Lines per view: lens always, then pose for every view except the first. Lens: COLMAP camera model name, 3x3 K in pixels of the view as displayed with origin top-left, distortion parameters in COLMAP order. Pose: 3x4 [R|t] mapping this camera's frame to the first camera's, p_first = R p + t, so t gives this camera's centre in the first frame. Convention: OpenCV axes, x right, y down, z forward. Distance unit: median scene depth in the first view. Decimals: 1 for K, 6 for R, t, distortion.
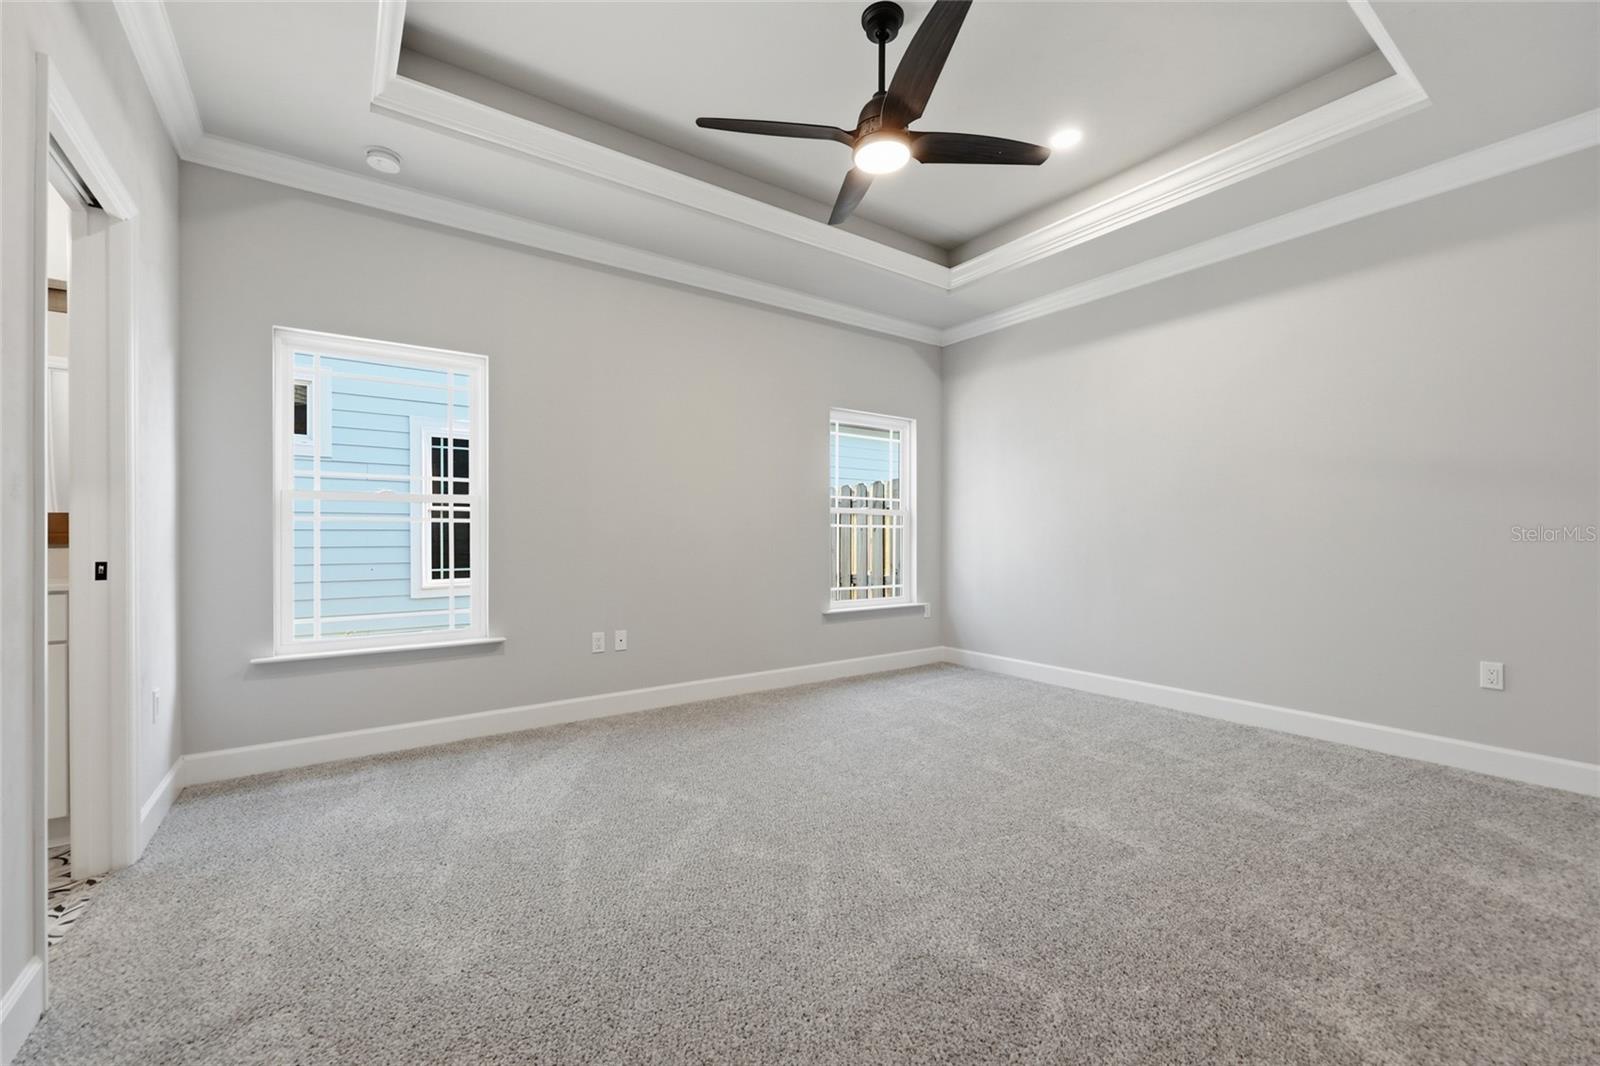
lens RADIAL K [[648.6, 0, 802.9], [0, 648.6, 529.0], [0, 0, 1]] dist [-0.001203, -0.000094]
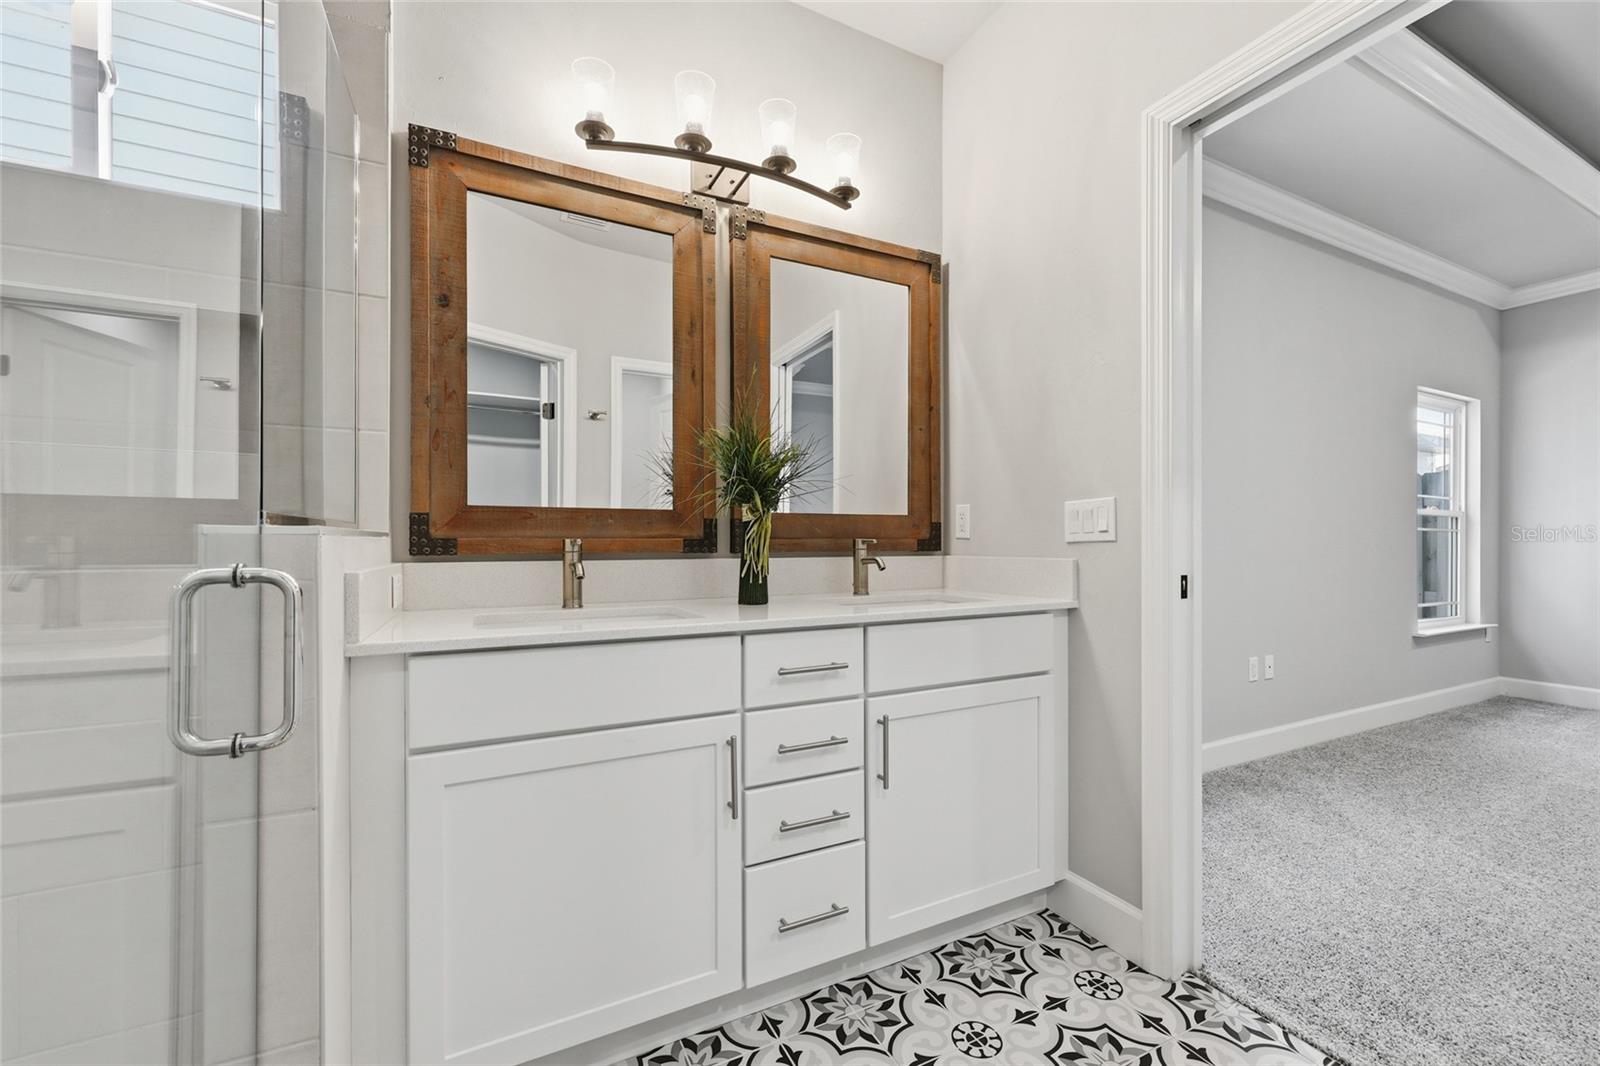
lens RADIAL K [[648.6, 0, 802.9], [0, 648.6, 529.0], [0, 0, 1]] dist [-0.001203, -0.000094]
pose [[0.986429, -0.006567, -0.164056, -0.594535], [0.004671, 0.999918, -0.011940, 0.000757], [0.164121, 0.011011, 0.986379, 0.060321]]
